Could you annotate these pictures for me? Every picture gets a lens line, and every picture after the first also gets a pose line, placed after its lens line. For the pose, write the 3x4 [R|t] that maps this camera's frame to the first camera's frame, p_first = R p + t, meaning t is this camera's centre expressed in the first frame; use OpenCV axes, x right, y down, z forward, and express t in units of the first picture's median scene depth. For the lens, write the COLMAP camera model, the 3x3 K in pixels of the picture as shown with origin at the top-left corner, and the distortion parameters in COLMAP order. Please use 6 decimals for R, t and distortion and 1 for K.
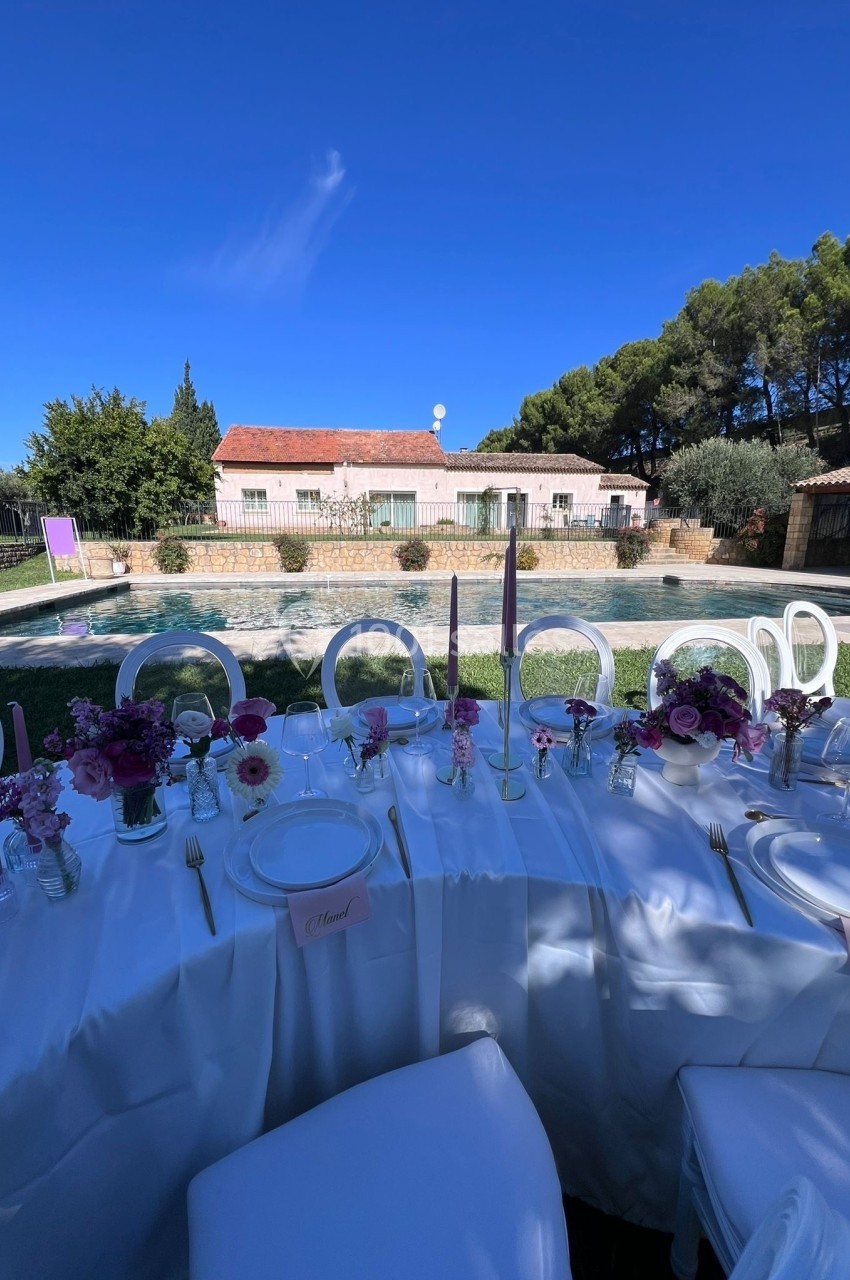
lens RADIAL K [[510.1, 0, 426.4], [0, 510.1, 640.7], [0, 0, 1]] dist [-0.008191, 0.000666]
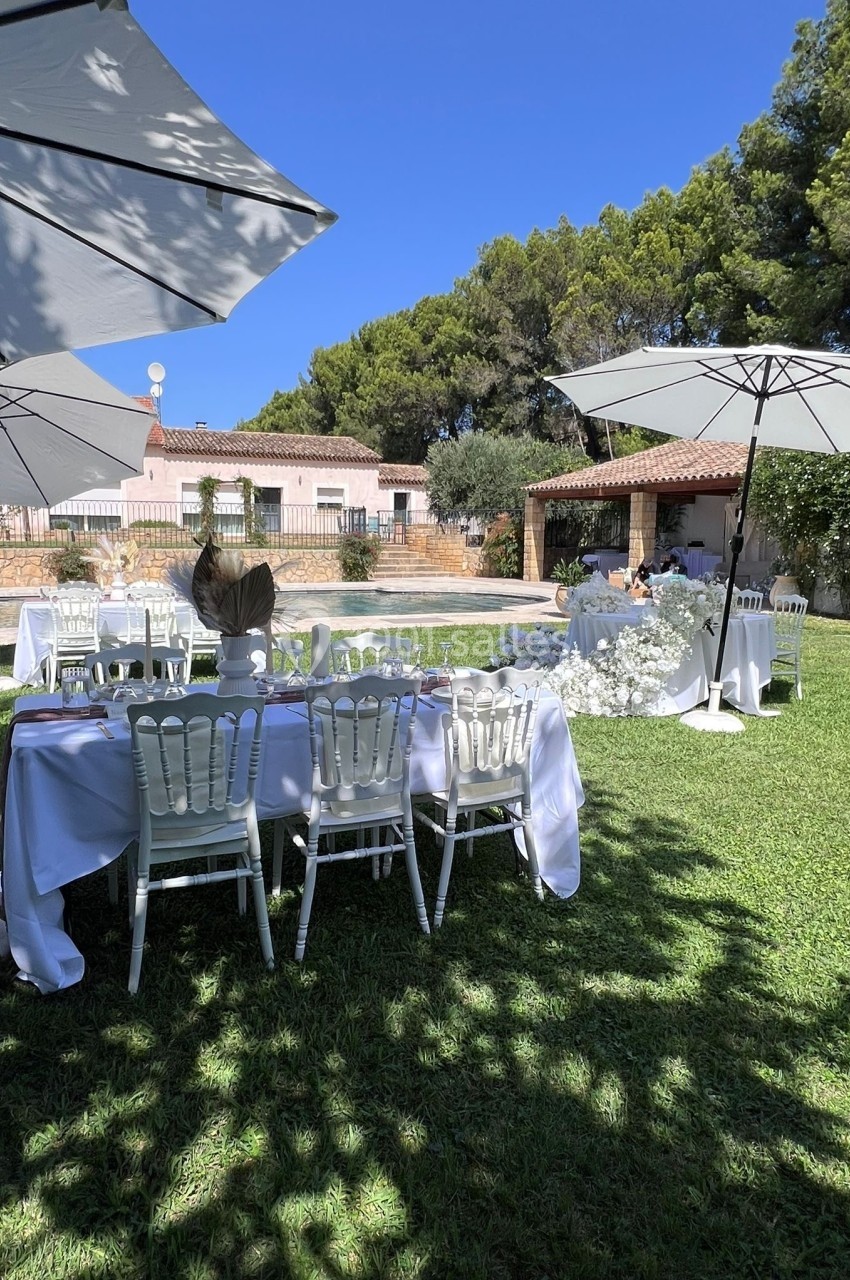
lens RADIAL K [[808.7, 0, 430.2], [0, 808.7, 638.8], [0, 0, 1]] dist [-0.022122, -0.005698]
pose [[0.962533, -0.026673, 0.269848, 0.093894], [0.050463, 0.995386, -0.081611, 0.039722], [-0.266426, 0.092171, 0.959438, -0.178381]]
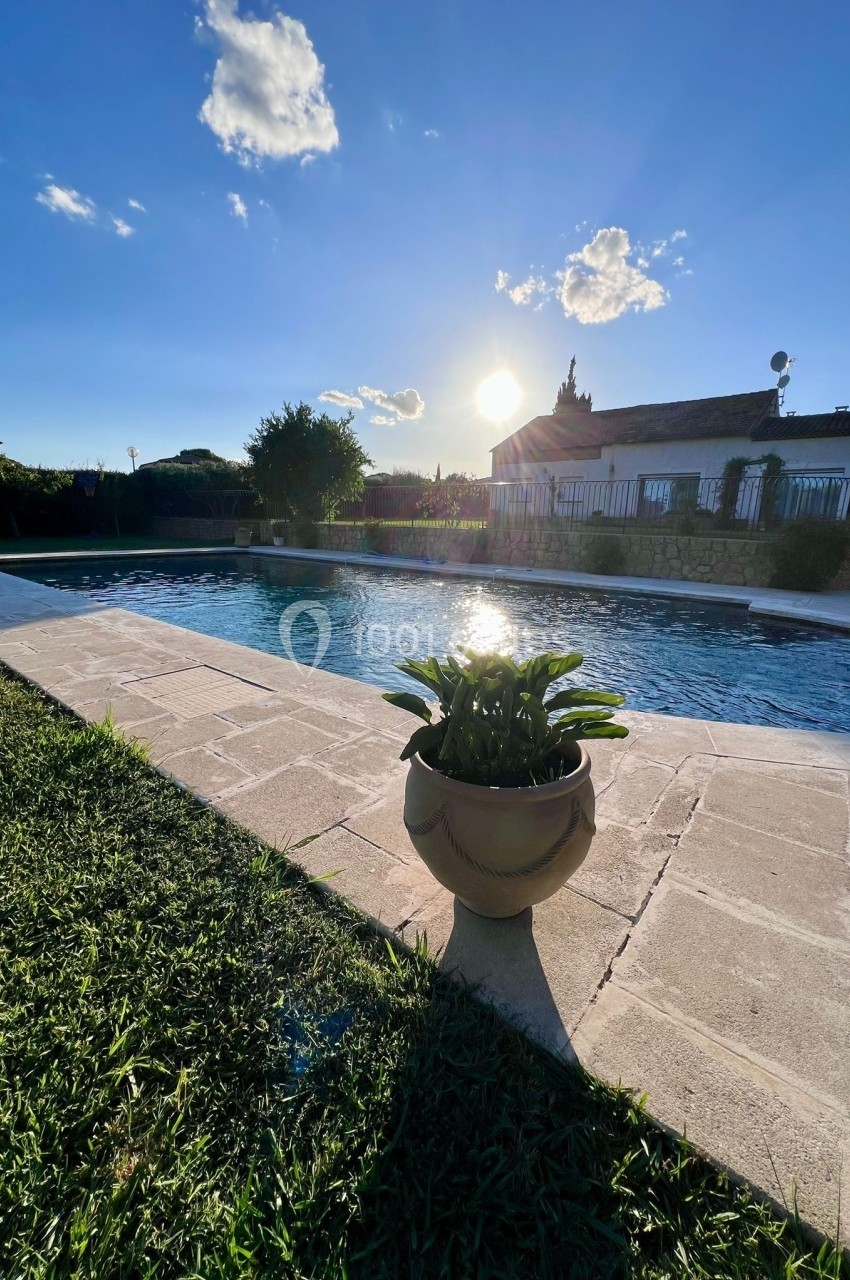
lens RADIAL K [[510.1, 0, 431.0], [0, 510.1, 642.9], [0, 0, 1]] dist [-0.008191, 0.000666]
pose [[0.674414, 0.188348, -0.713926, 0.330554], [-0.177441, 0.979924, 0.090904, -0.038259], [0.716715, 0.065373, 0.694296, 0.193709]]
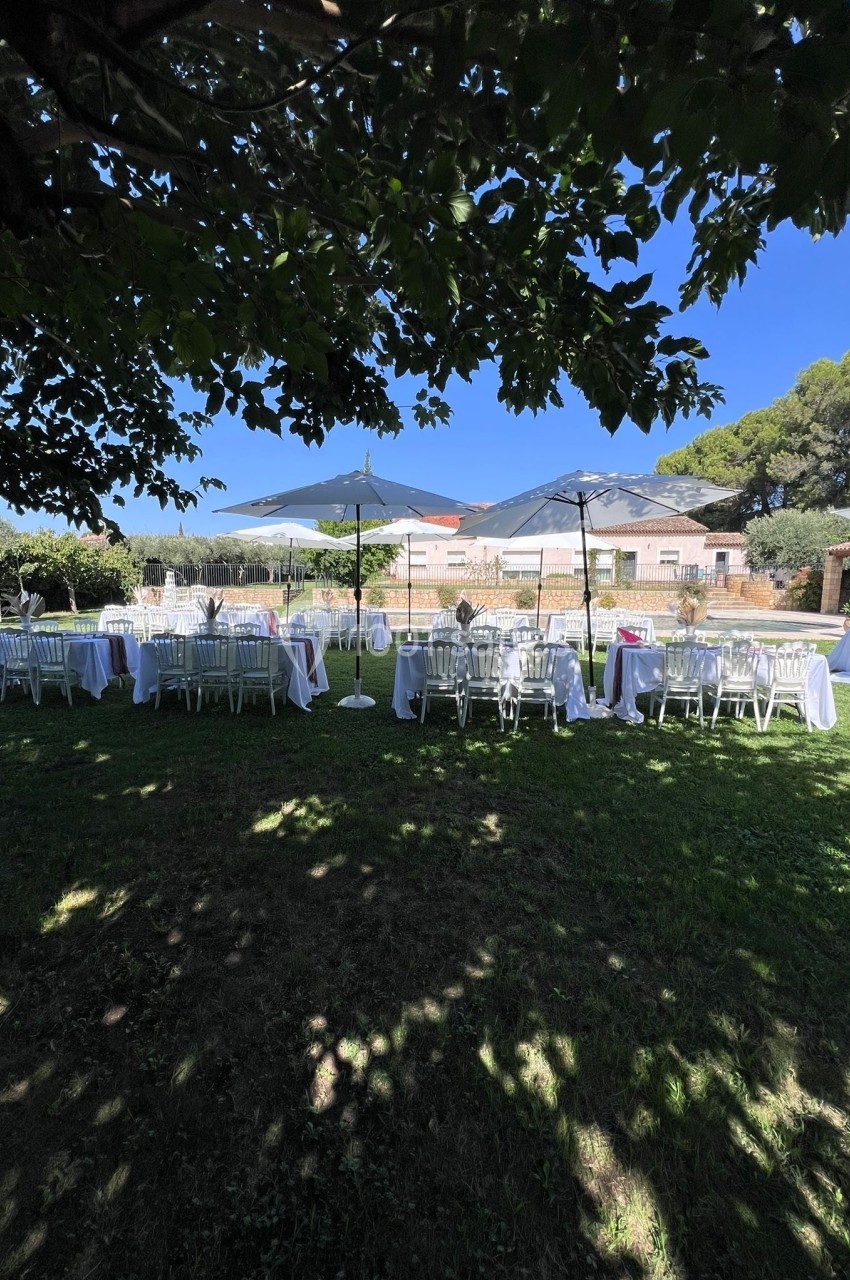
lens RADIAL K [[510.1, 0, 420.5], [0, 510.1, 637.6], [0, 0, 1]] dist [-0.008191, 0.000666]
pose [[0.960536, 0.032556, -0.276245, 0.054263], [-0.060189, 0.993925, -0.092148, 0.056853], [0.271567, 0.105138, 0.956659, -0.283614]]
